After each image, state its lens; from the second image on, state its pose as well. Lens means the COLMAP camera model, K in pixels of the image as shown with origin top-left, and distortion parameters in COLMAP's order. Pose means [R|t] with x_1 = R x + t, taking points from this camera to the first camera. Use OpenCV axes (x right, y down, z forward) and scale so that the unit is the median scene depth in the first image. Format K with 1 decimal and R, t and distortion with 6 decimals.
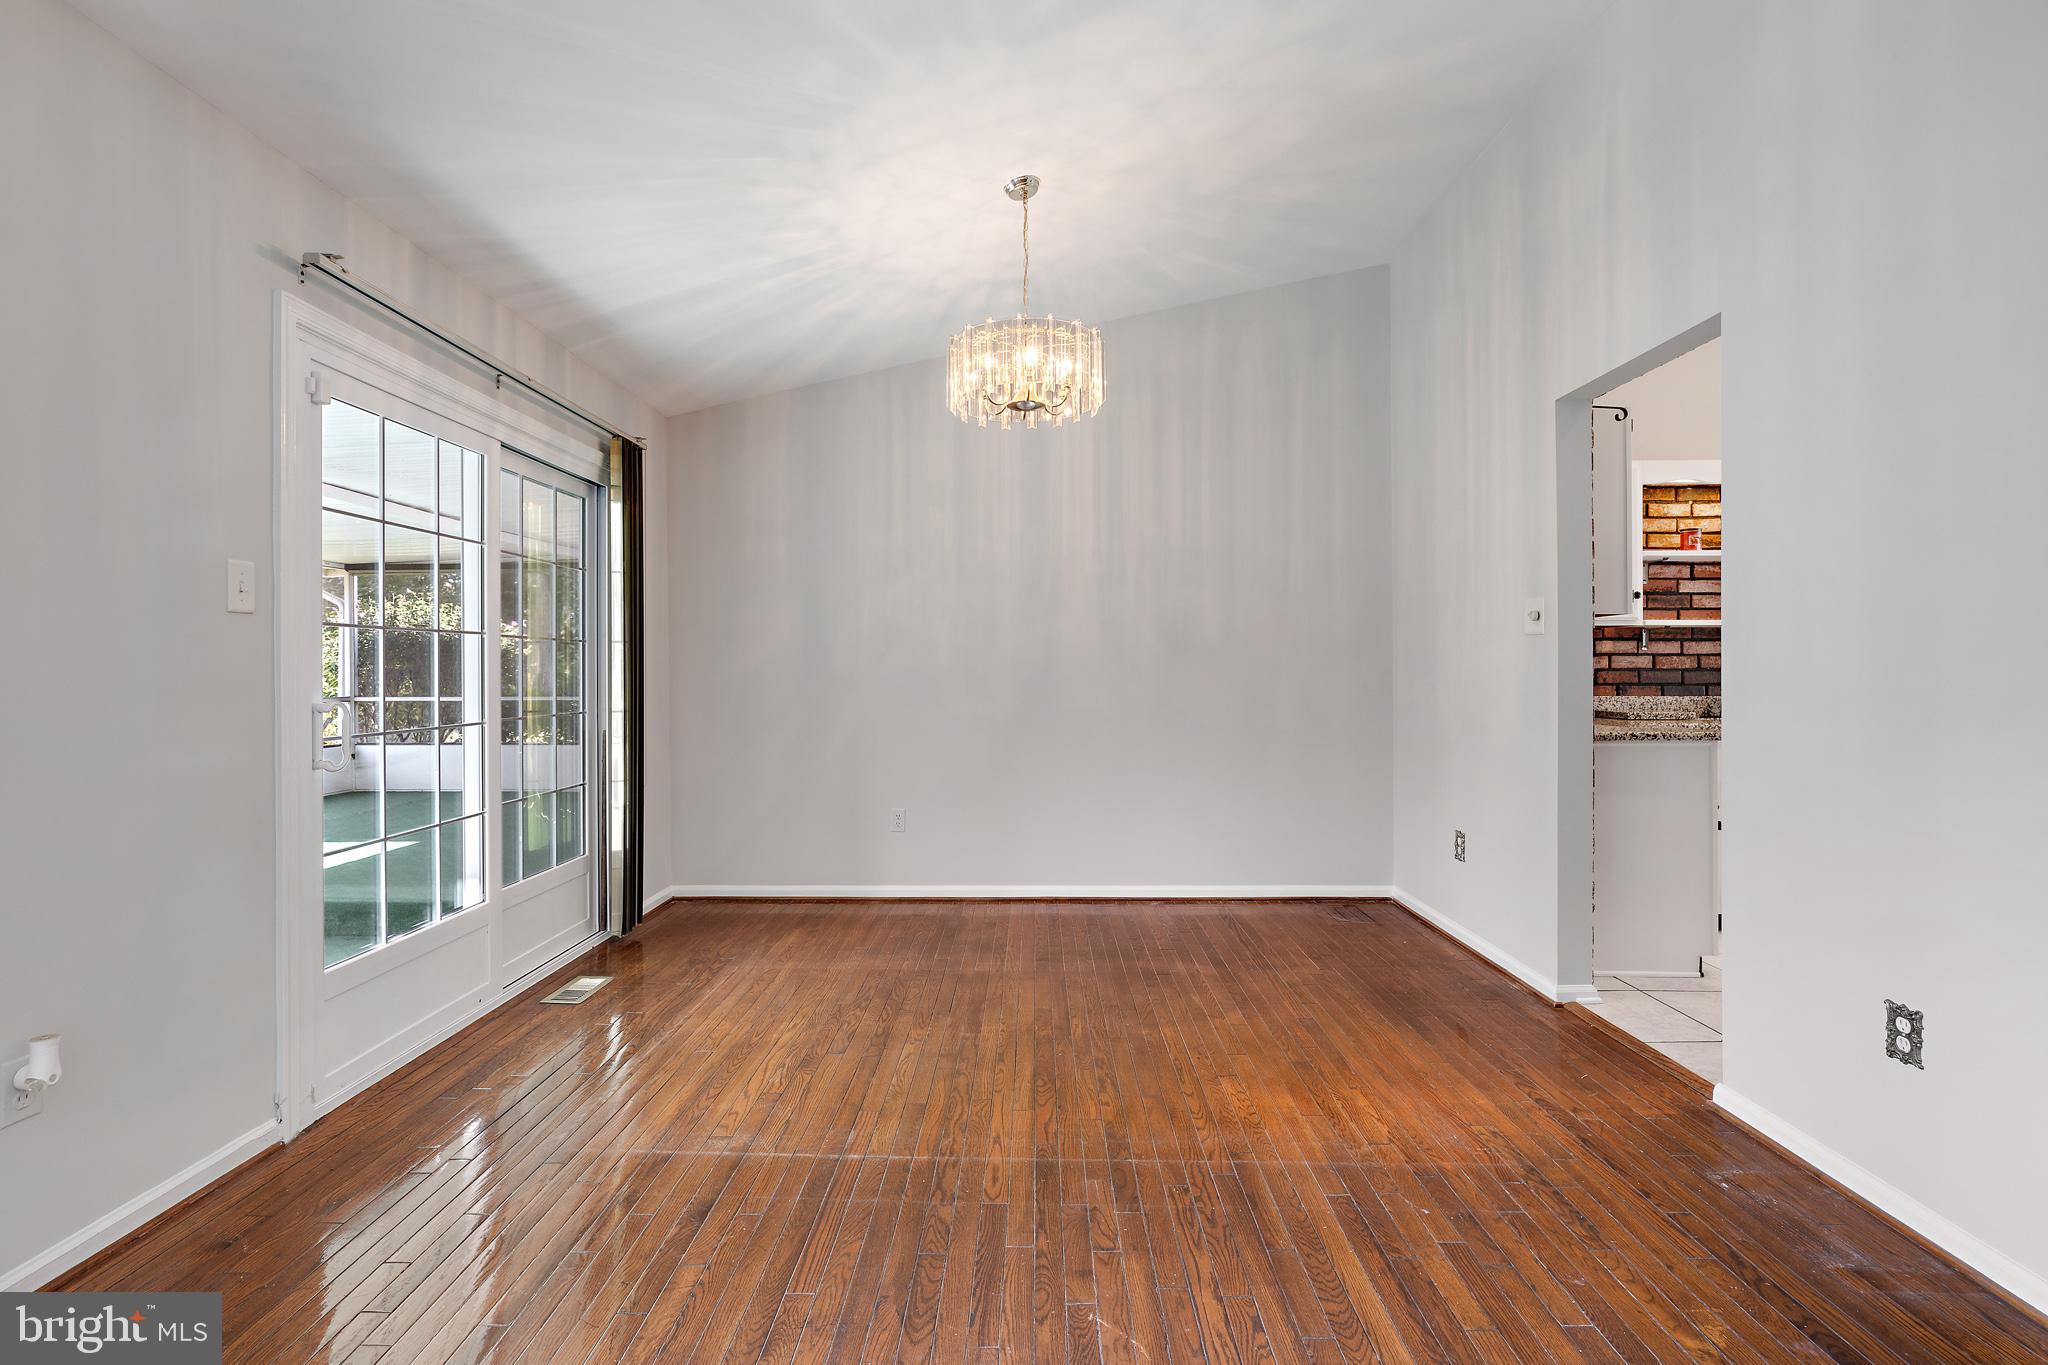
lens RADIAL K [[951.0, 0, 1023.6], [0, 951.0, 677.0], [0, 0, 1]] dist [-0.015778, -0.000187]
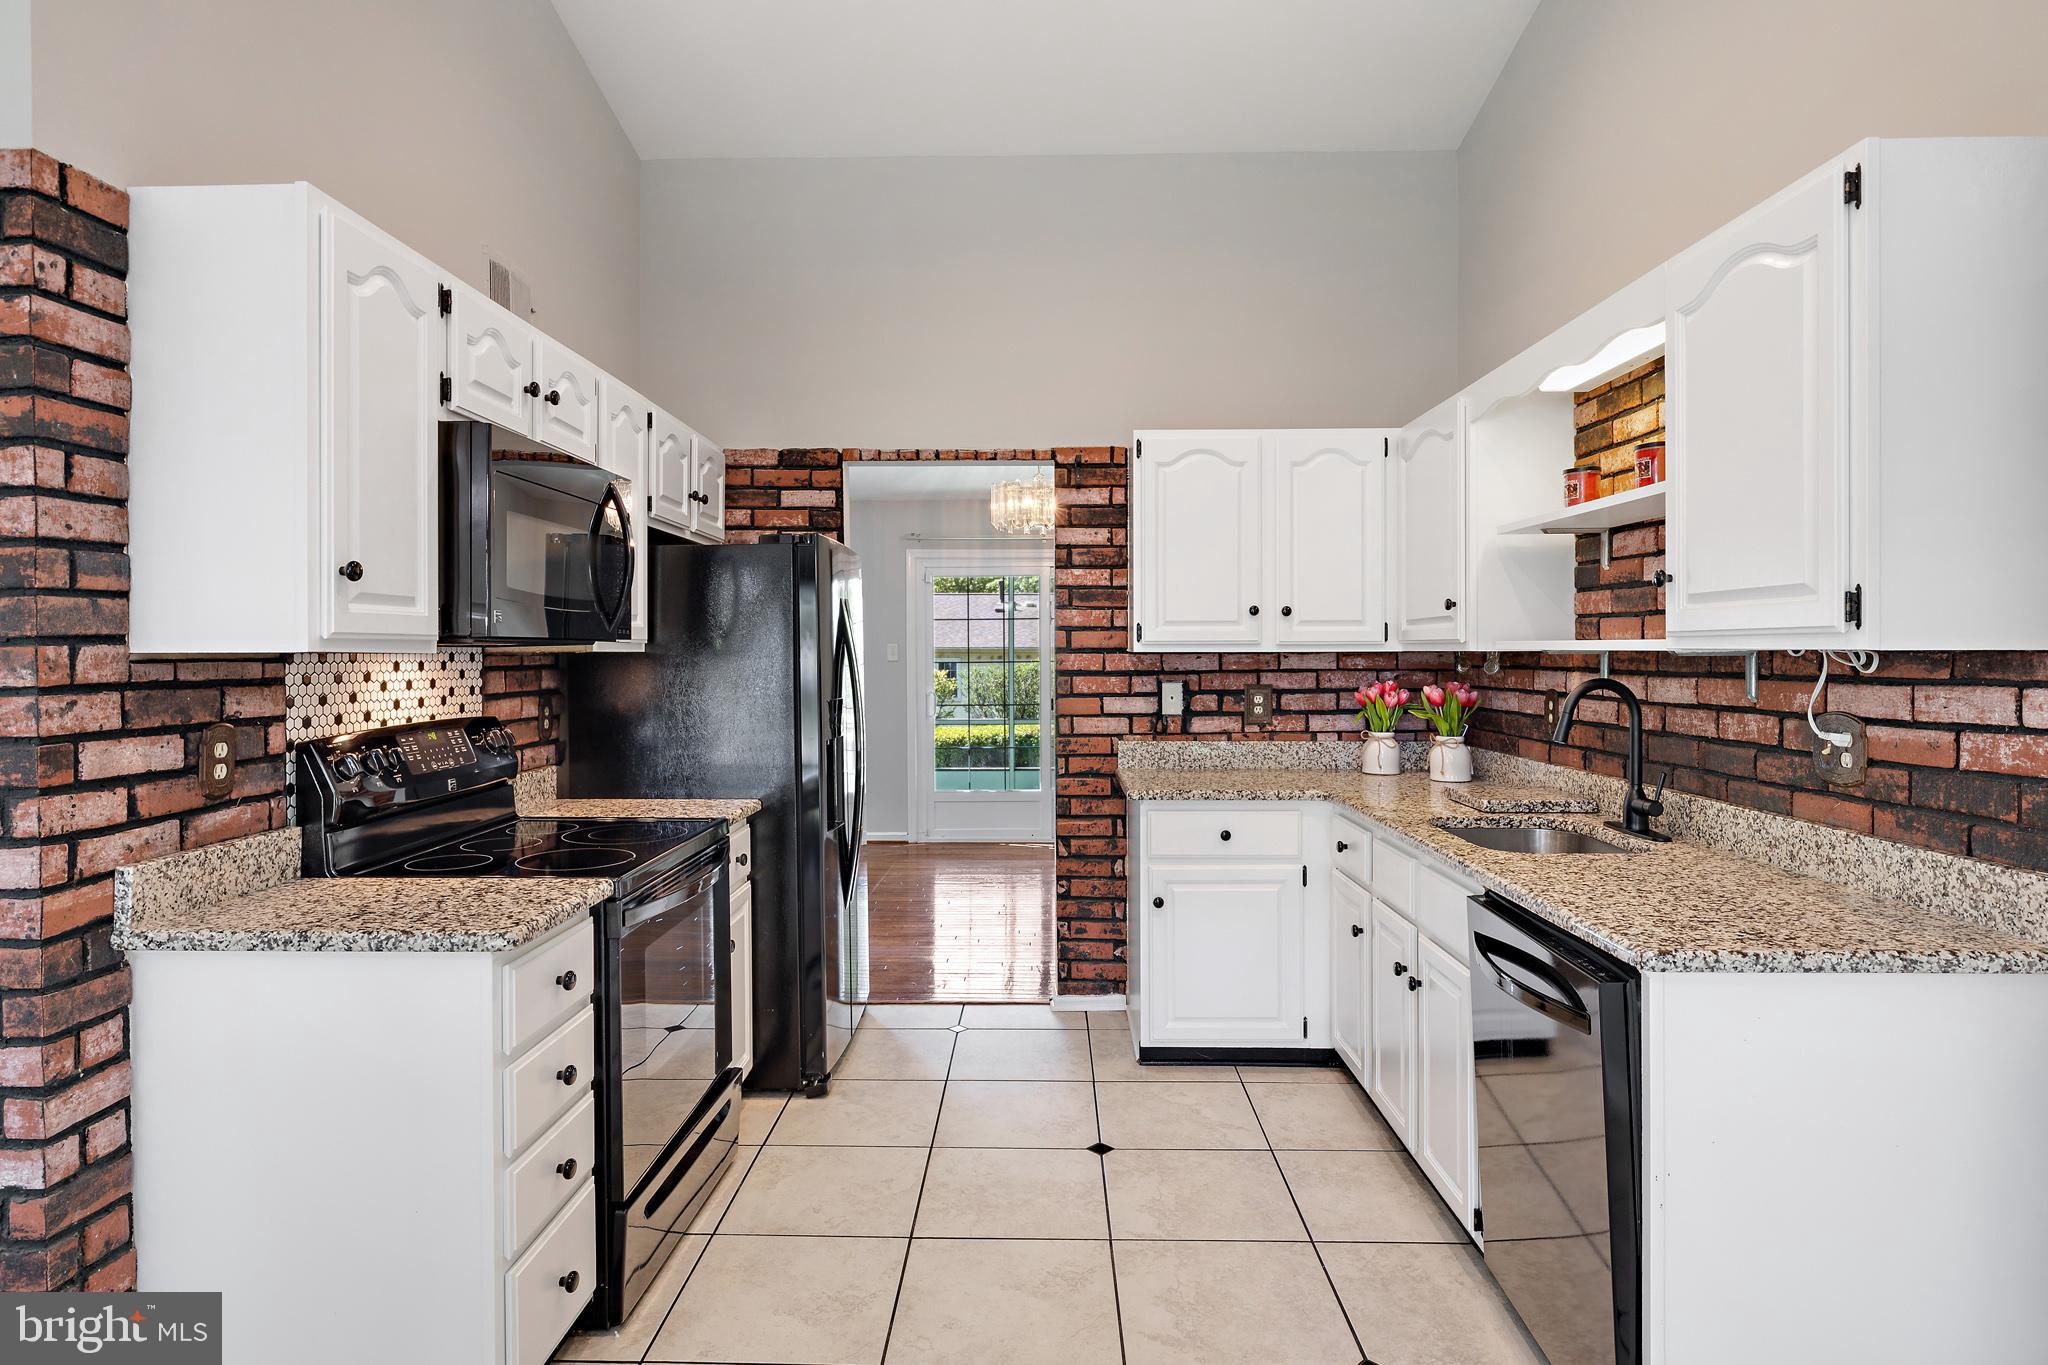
lens RADIAL K [[1096.8, 0, 1015.8], [0, 1096.8, 672.9], [0, 0, 1]] dist [0.000100, 0.000796]
pose [[-0.006428, 0.023996, -0.999691, 1.294395], [-0.003295, 0.999706, 0.024018, -0.053115], [0.999974, 0.003448, -0.006347, 0.662248]]
